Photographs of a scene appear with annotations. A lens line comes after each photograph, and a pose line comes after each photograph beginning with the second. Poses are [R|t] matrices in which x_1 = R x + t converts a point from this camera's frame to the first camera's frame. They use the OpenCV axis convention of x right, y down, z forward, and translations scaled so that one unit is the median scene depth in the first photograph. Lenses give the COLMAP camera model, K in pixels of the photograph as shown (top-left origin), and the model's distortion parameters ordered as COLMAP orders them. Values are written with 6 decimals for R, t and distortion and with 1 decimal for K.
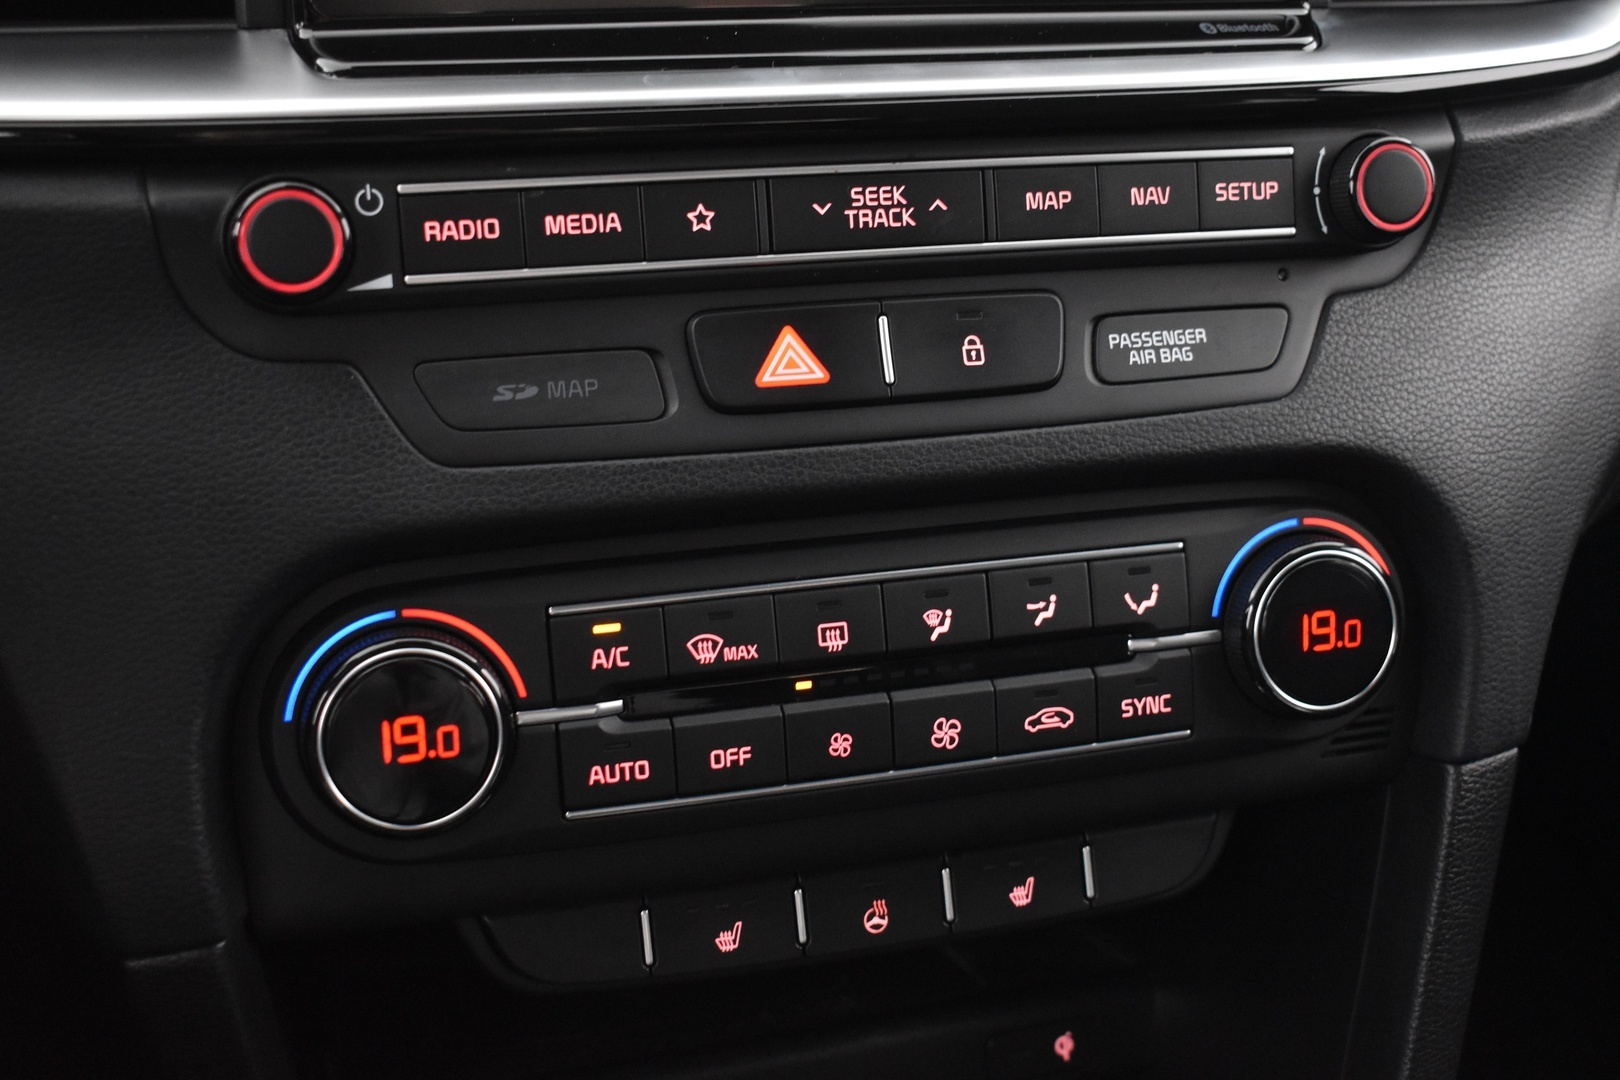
lens RADIAL K [[1964.1, 0, 807.7], [0, 1964.1, 539.7], [0, 0, 1]] dist [-0.062219, 0.000000]
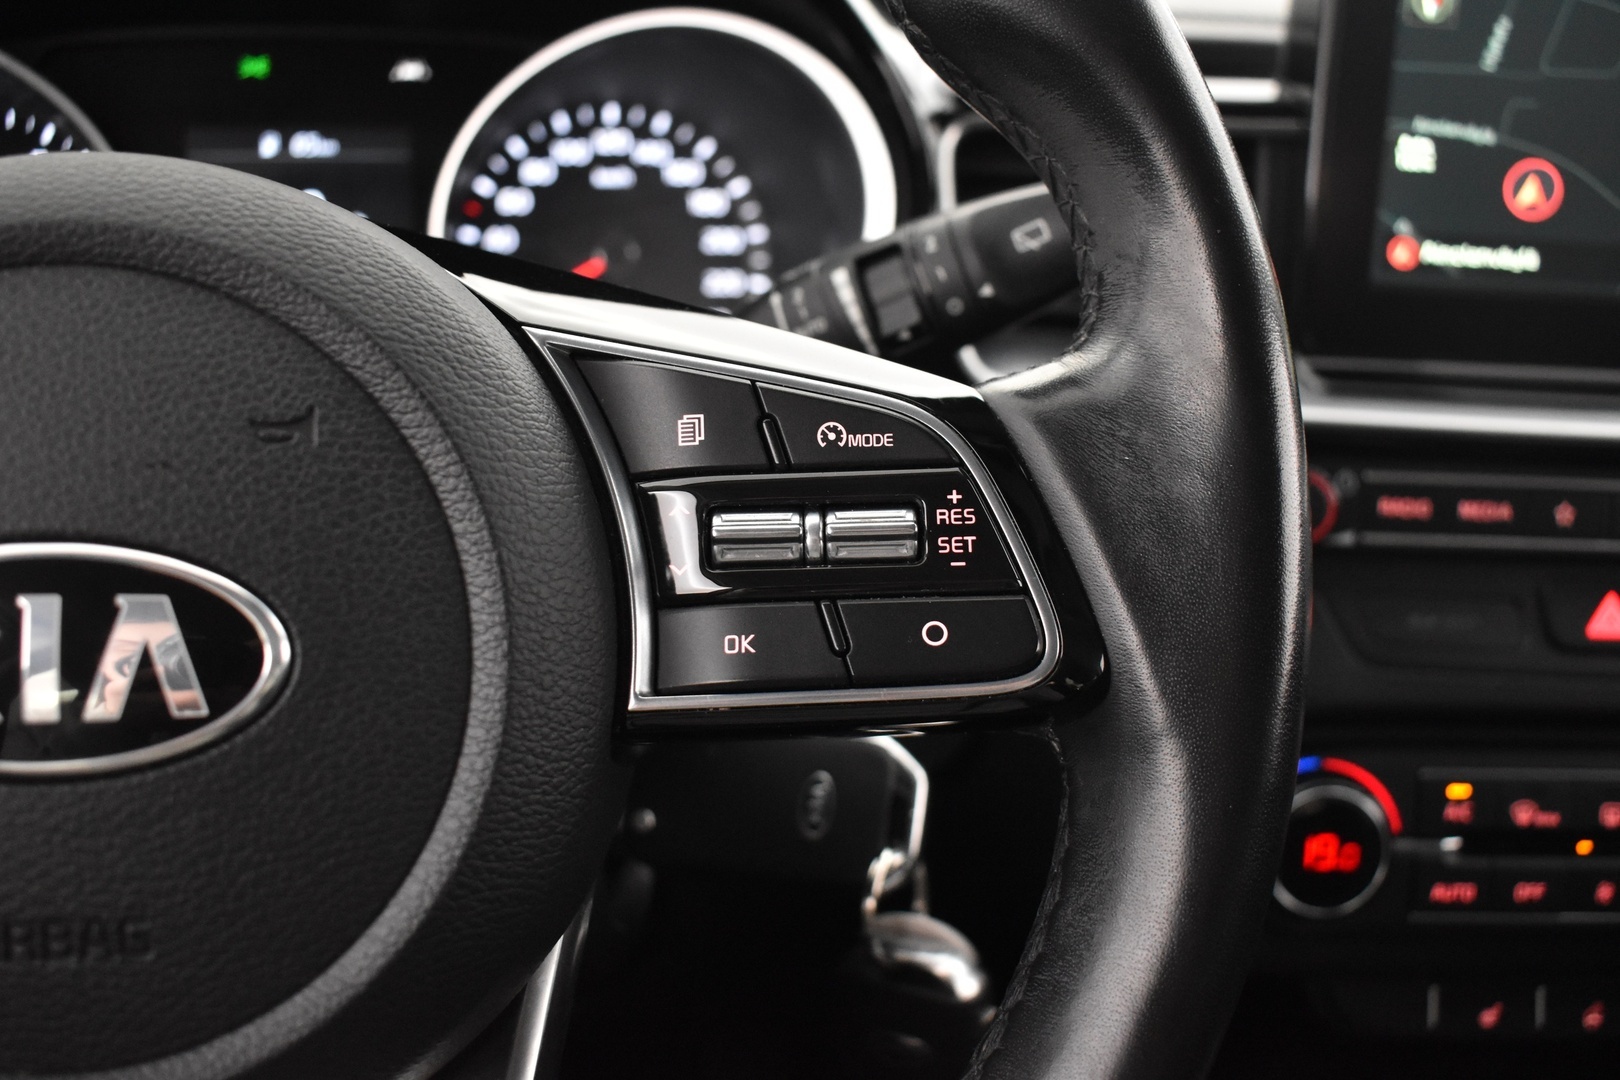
lens RADIAL K [[1593.5, 0, 821.5], [0, 1593.5, 468.4], [0, 0, 1]] dist [-0.059013, 0.000000]
pose [[0.967348, 0.114739, -0.225995, -0.308020], [-0.131154, 0.989607, -0.058964, -0.055663], [0.216881, 0.086679, 0.972342, -0.222192]]
